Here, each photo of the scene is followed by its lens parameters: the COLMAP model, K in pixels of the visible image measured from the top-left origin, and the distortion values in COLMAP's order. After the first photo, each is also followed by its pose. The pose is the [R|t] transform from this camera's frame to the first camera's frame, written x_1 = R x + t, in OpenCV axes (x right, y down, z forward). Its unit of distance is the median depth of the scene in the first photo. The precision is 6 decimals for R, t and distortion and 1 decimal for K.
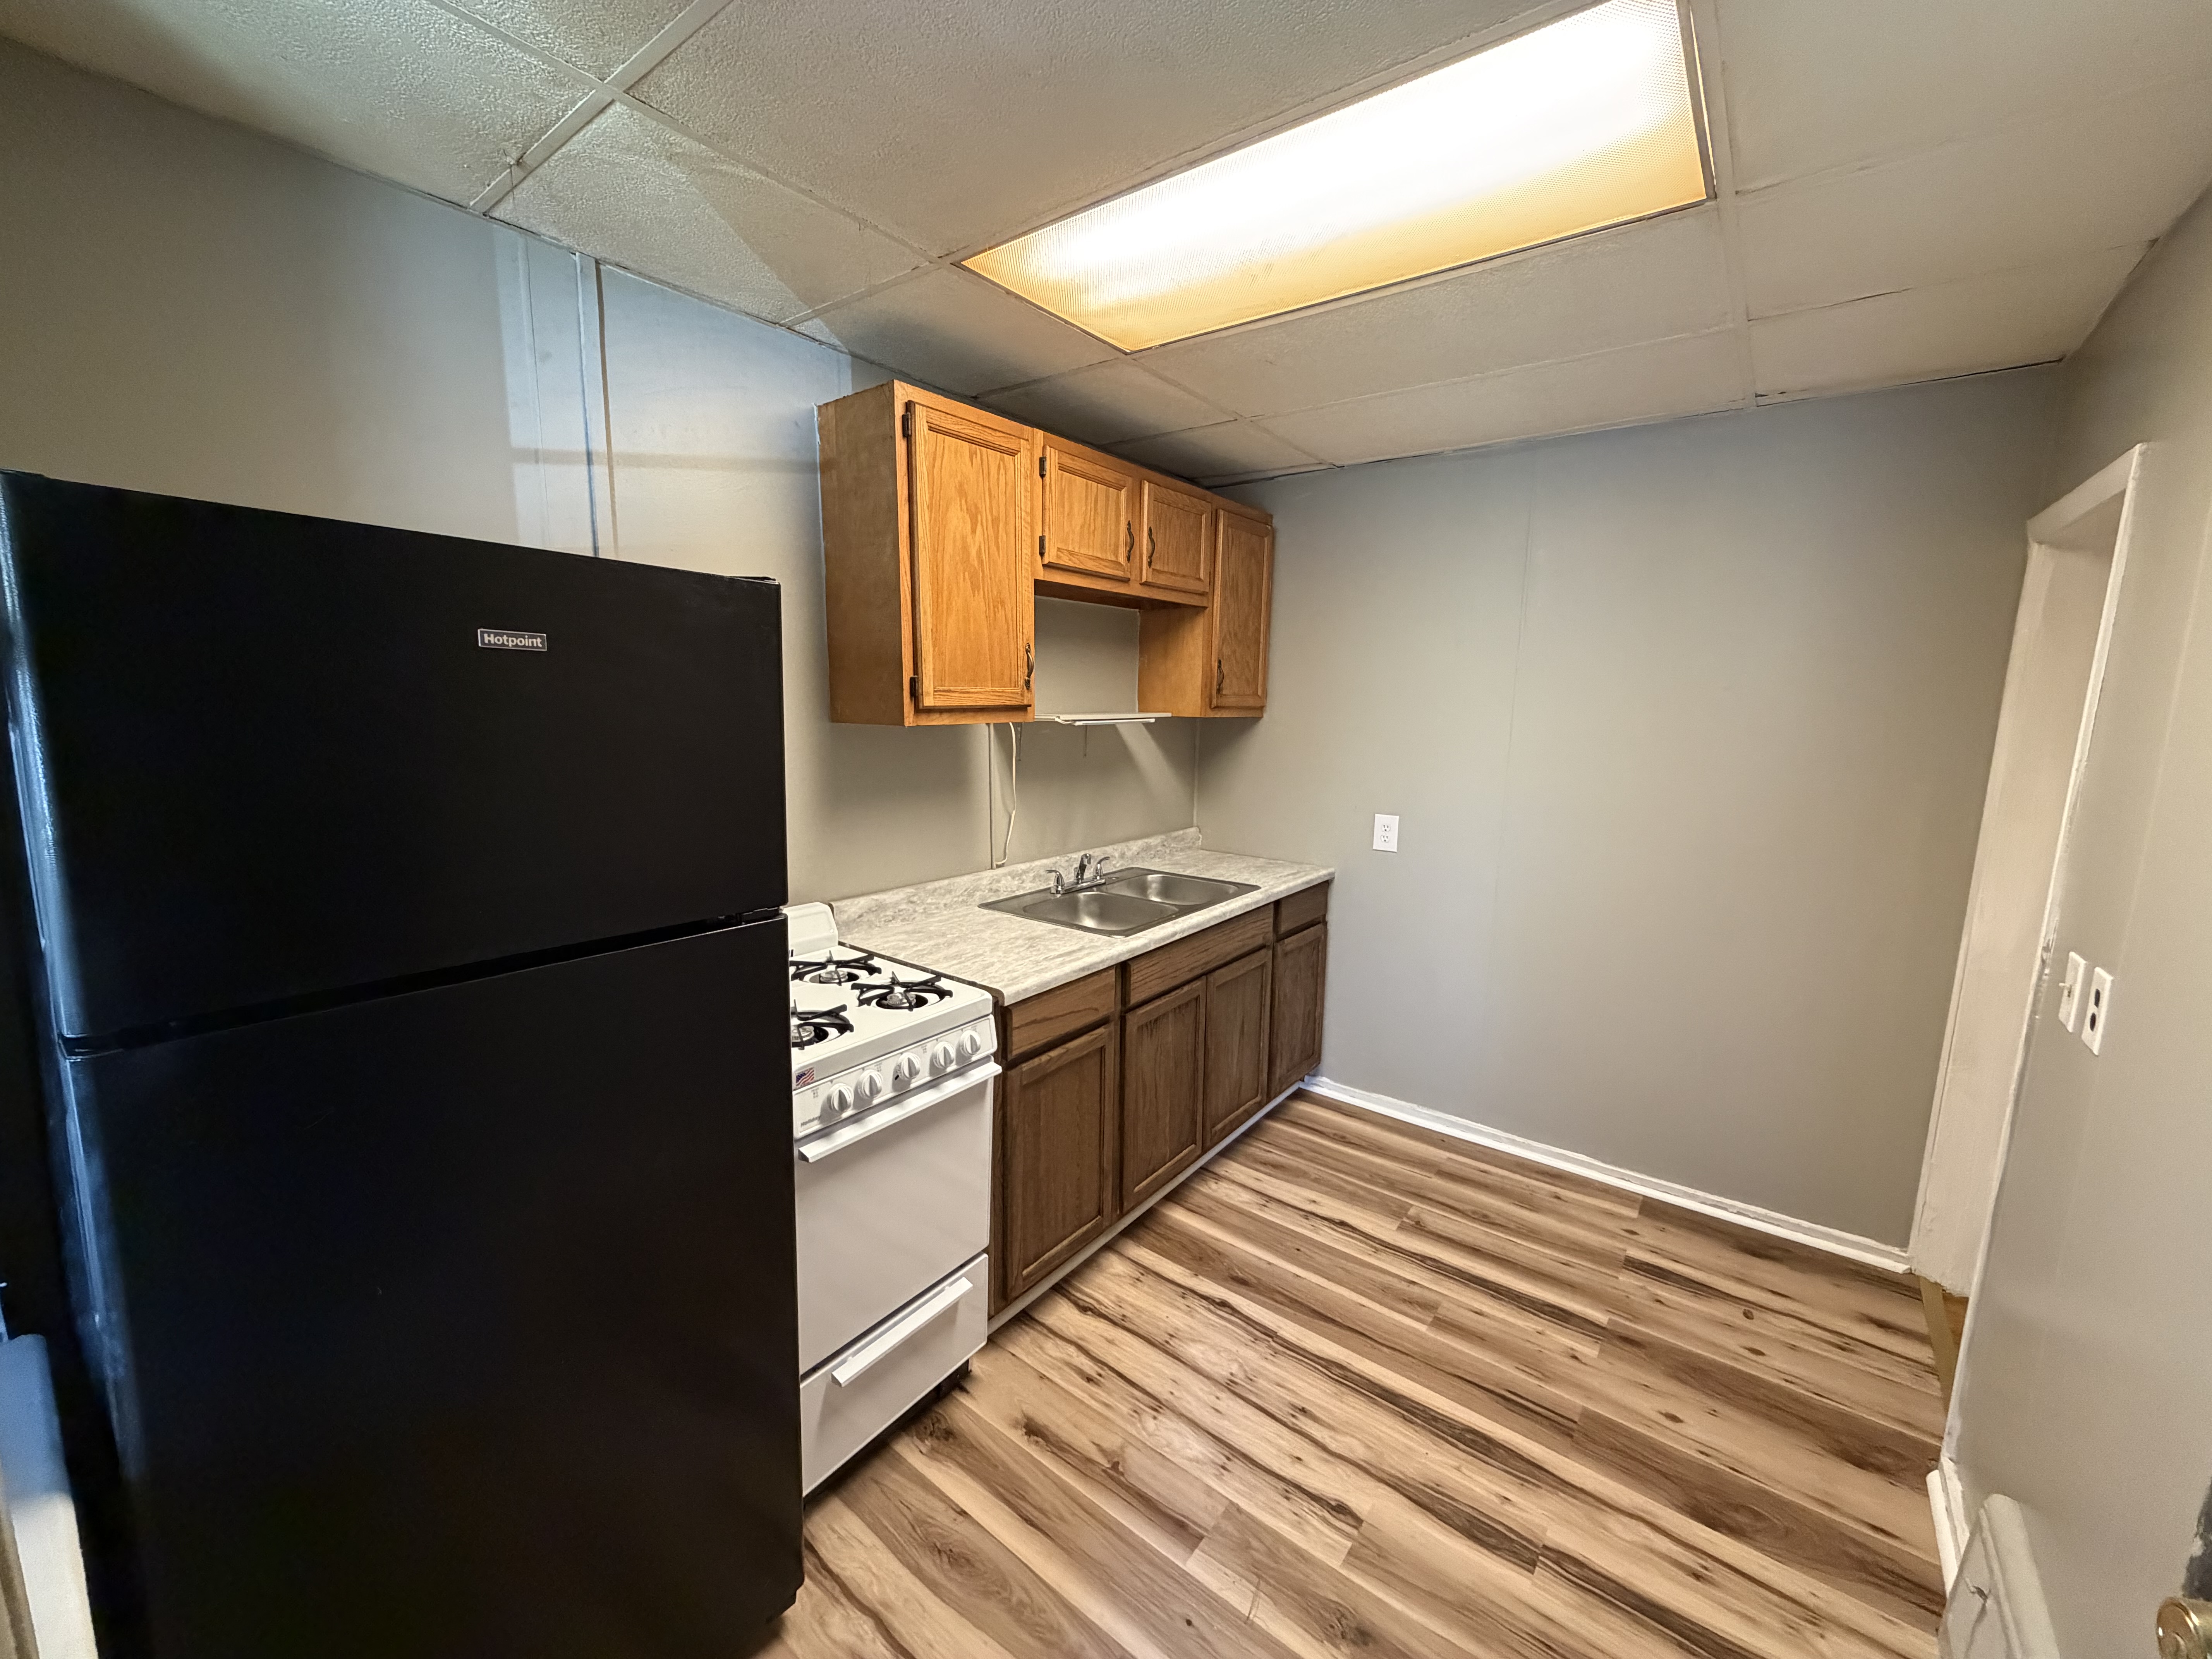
lens RADIAL K [[879.0, 0, 1096.0], [0, 879.0, 826.7], [0, 0, 1]] dist [0.000738, 0.000414]
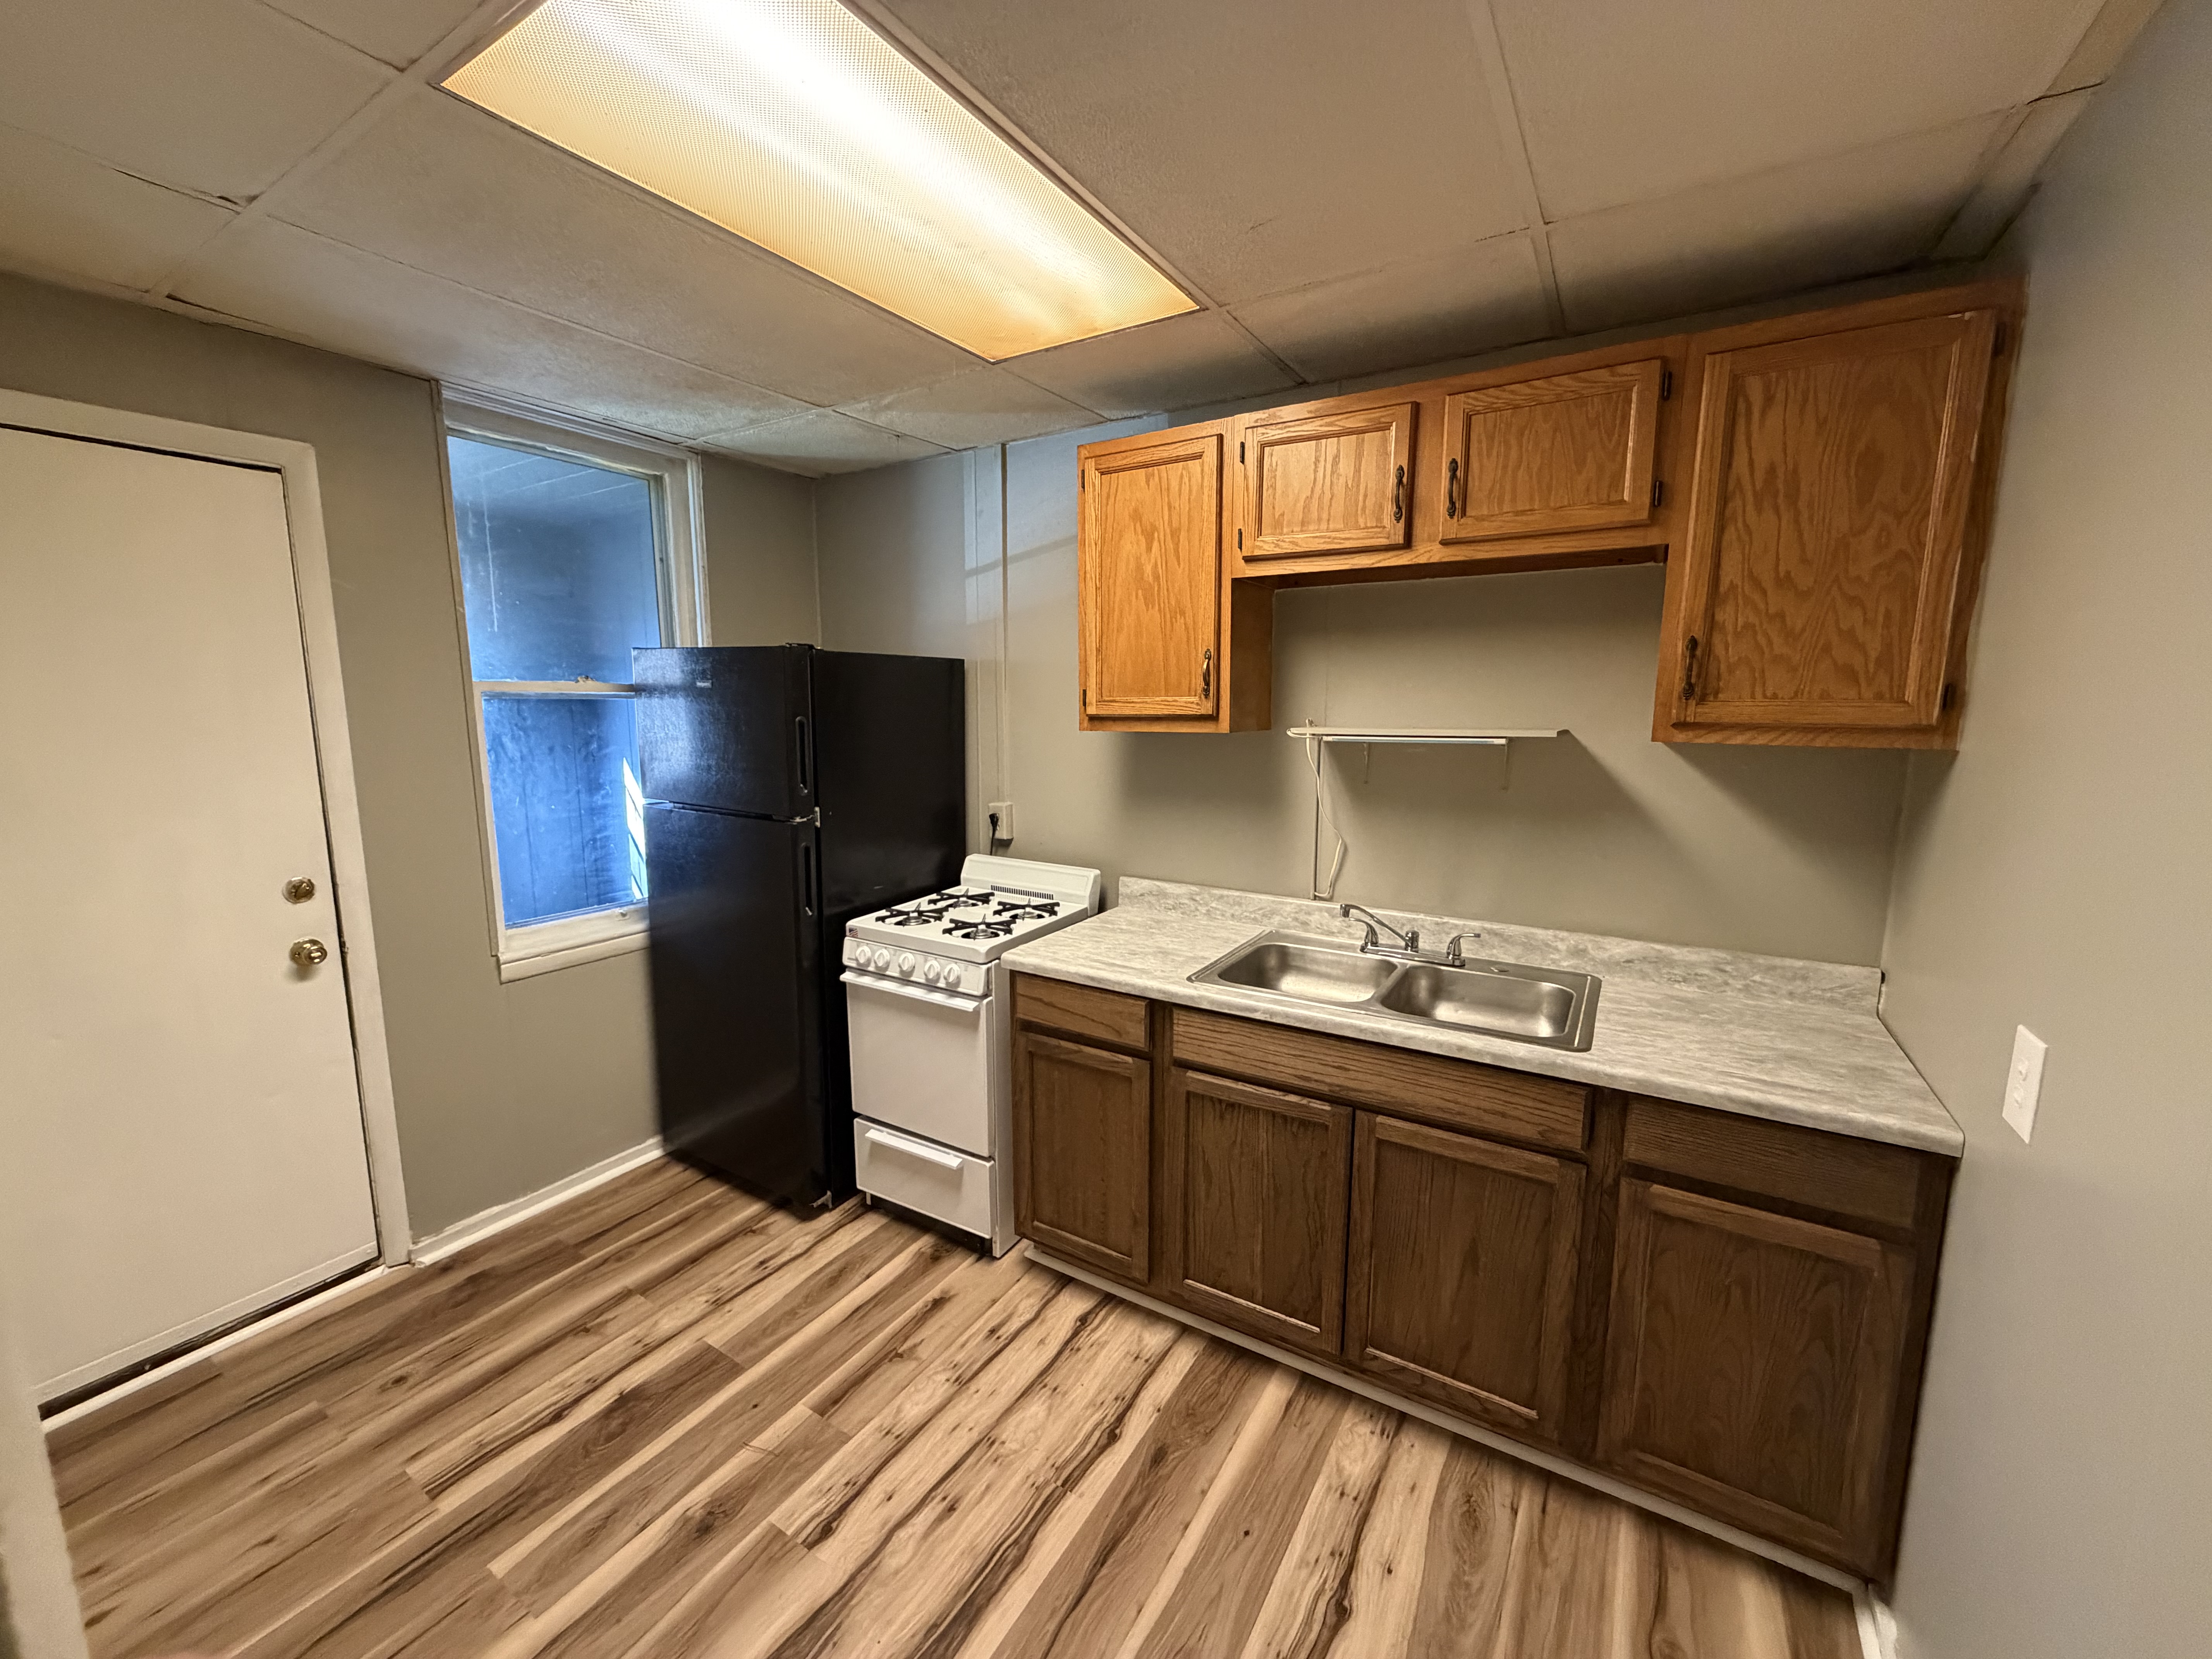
lens RADIAL K [[879.0, 0, 1097.7], [0, 879.0, 826.5], [0, 0, 1]] dist [0.000738, 0.000414]
pose [[0.103920, 0.129334, -0.986141, 0.944078], [-0.147723, 0.982519, 0.113292, -0.120857], [0.983554, 0.133902, 0.121209, 0.862421]]
